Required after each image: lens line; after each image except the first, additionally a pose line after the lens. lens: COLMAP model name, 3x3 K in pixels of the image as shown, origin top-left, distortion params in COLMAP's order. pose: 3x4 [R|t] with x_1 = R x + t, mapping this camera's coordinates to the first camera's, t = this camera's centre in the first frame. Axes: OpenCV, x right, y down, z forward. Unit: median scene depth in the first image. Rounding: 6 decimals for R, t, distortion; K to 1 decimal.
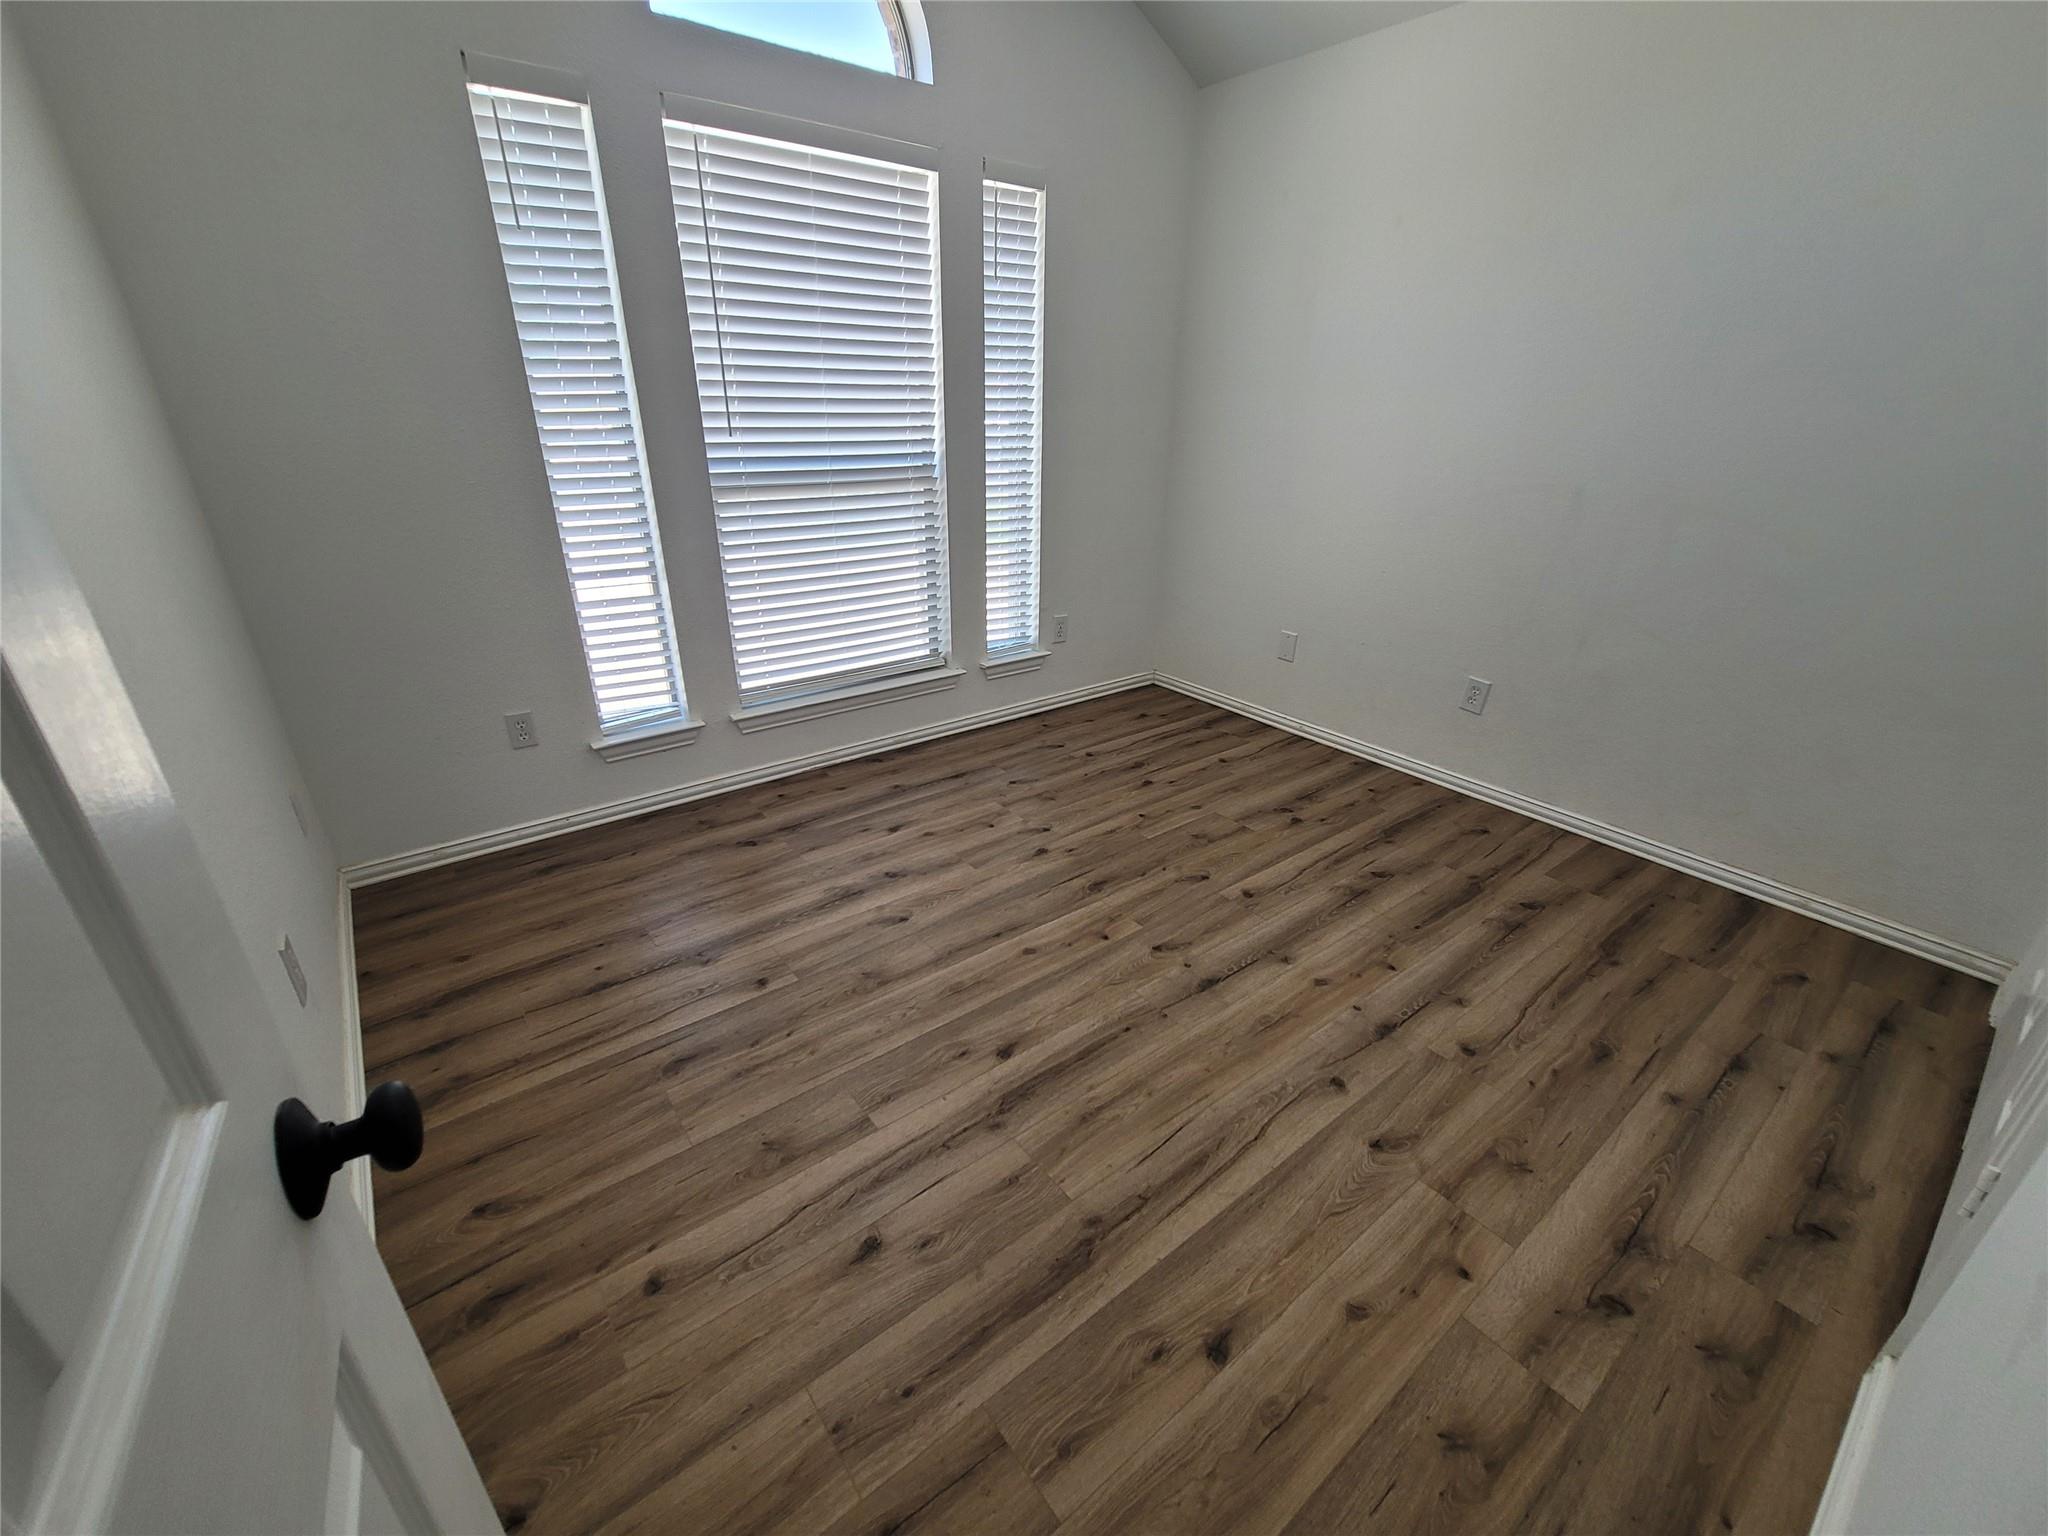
lens RADIAL K [[836.7, 0, 1023.9], [0, 836.7, 767.3], [0, 0, 1]] dist [0.001518, 0.000209]
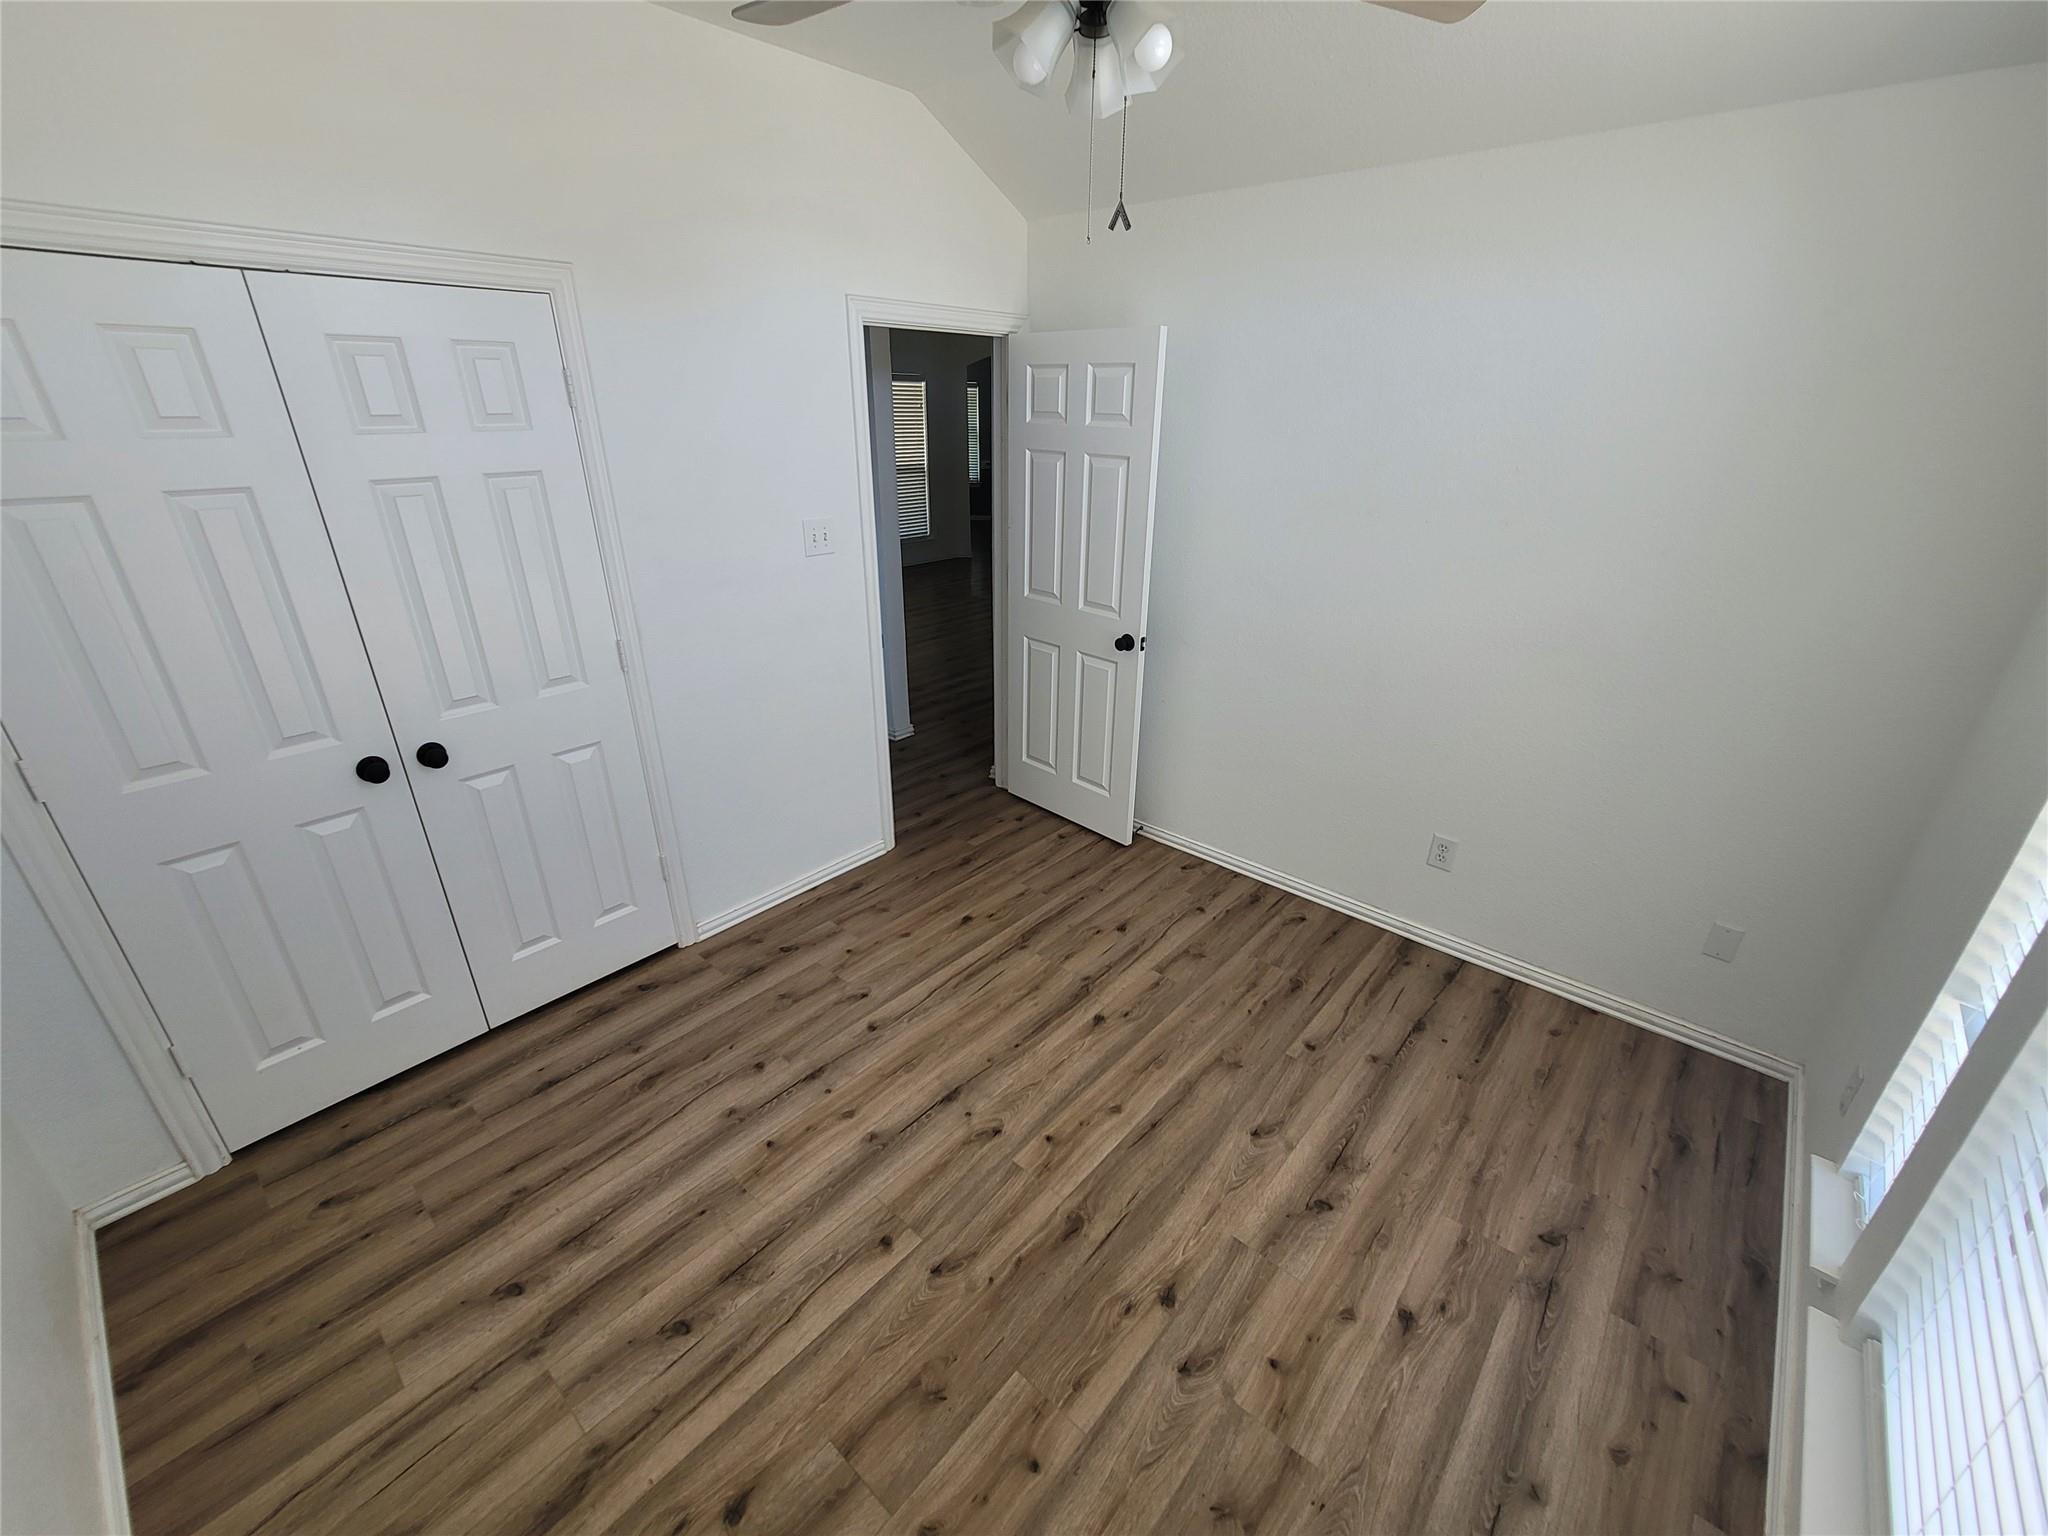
lens RADIAL K [[836.7, 0, 1021.0], [0, 836.7, 770.1], [0, 0, 1]] dist [0.001518, 0.000209]
pose [[-0.981504, 0.055077, -0.183349, 0.314185], [-0.099372, 0.672023, 0.733833, -0.889534], [0.163632, 0.738479, -0.654120, 1.444319]]
